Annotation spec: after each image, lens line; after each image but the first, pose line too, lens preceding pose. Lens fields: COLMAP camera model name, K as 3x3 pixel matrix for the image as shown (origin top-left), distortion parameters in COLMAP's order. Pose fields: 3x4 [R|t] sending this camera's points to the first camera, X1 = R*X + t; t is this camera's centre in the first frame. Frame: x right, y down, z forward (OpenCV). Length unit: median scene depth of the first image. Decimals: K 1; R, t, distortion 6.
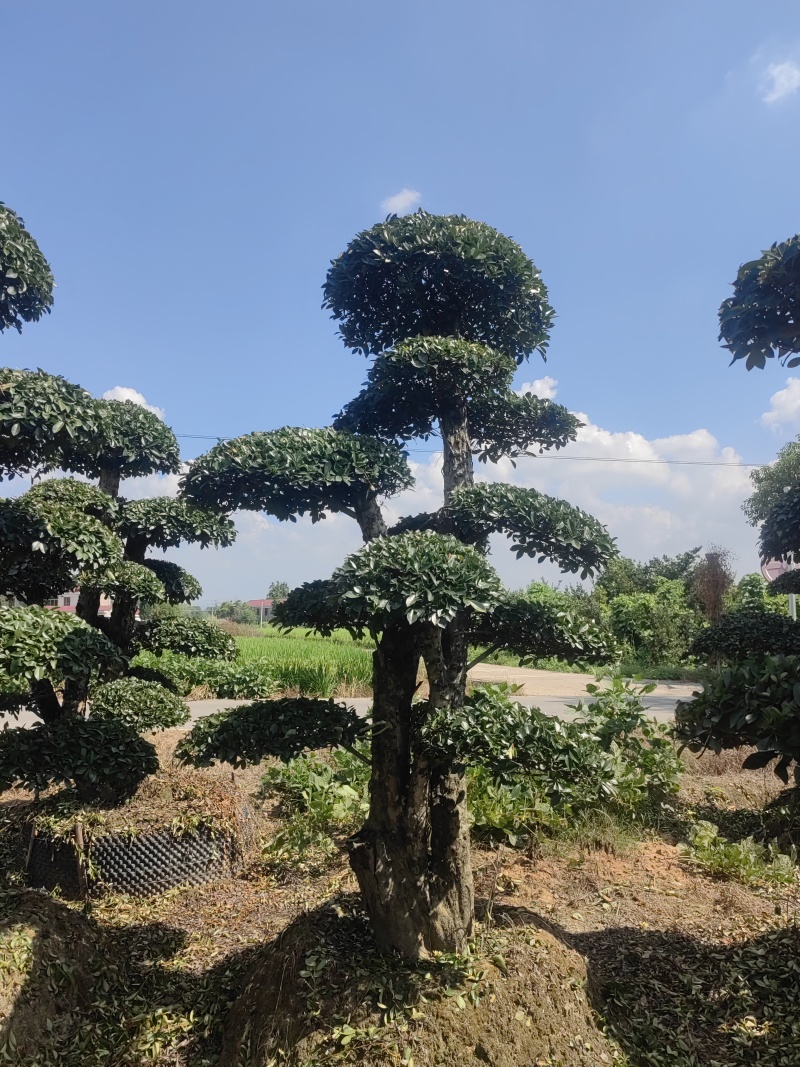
lens RADIAL K [[840.9, 0, 410.6], [0, 840.9, 537.1], [0, 0, 1]] dist [0.039187, -0.050609]
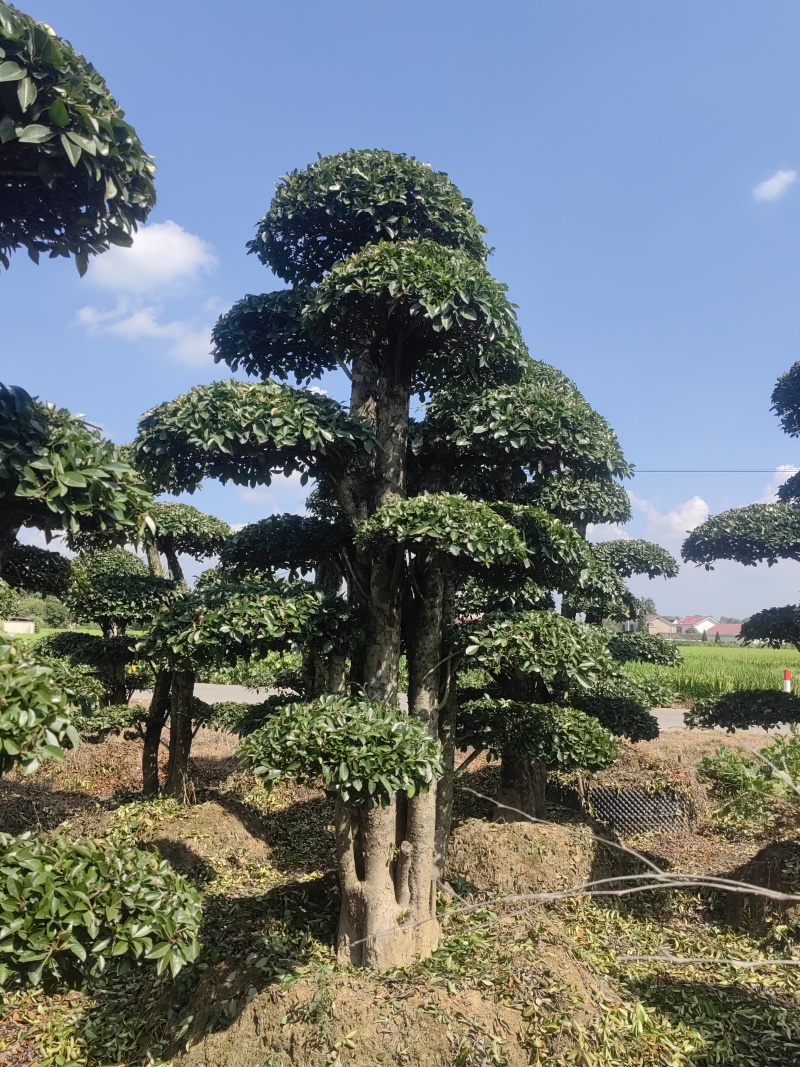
lens RADIAL K [[840.9, 0, 410.6], [0, 840.9, 537.1], [0, 0, 1]] dist [0.039187, -0.050609]
pose [[0.912464, -0.025534, -0.408360, -0.064190], [0.018026, 0.999590, -0.022224, -0.034516], [0.408761, 0.012918, 0.912550, -0.403653]]
